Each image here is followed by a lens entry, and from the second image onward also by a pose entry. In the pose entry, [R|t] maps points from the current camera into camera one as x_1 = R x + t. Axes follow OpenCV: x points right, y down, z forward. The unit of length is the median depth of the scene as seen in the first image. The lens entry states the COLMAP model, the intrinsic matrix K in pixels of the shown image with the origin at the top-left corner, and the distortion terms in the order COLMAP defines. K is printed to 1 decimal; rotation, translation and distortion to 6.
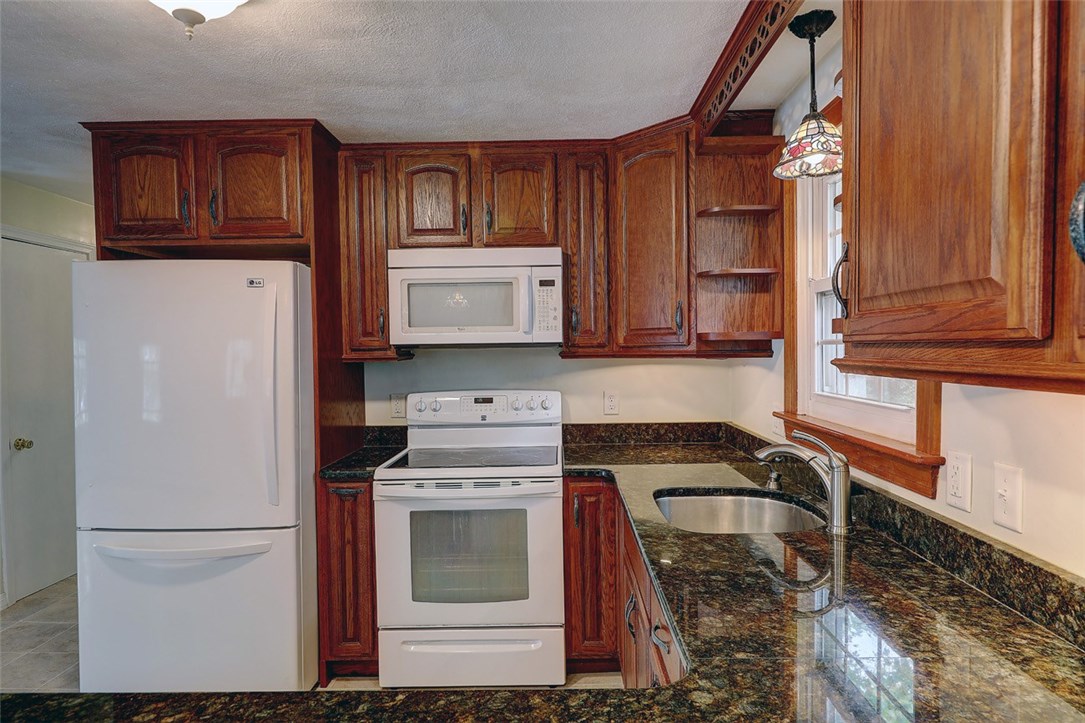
lens RADIAL K [[709.8, 0, 542.5], [0, 709.8, 361.5], [0, 0, 1]] dist [0.000298, 0.000547]
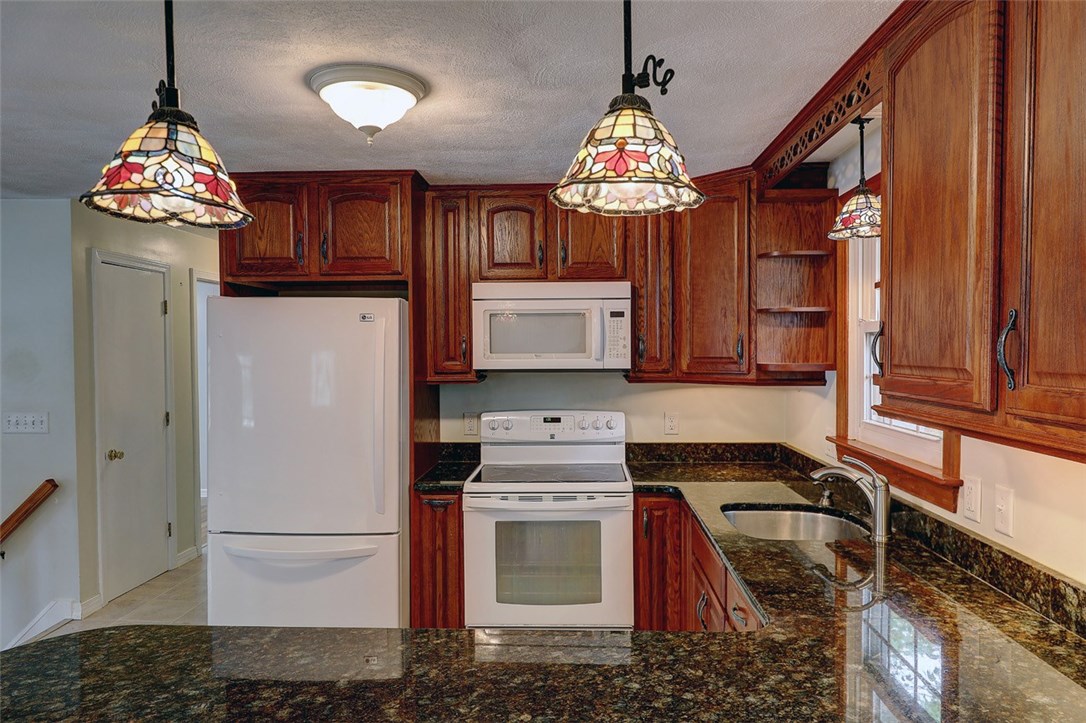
lens RADIAL K [[784.8, 0, 543.0], [0, 784.8, 361.5], [0, 0, 1]] dist [-0.000141, 0.000023]
pose [[0.999475, 0.008809, -0.031191, -0.076553], [-0.008983, 0.999945, -0.005441, -0.033603], [0.031142, 0.005718, 0.999499, -0.229494]]
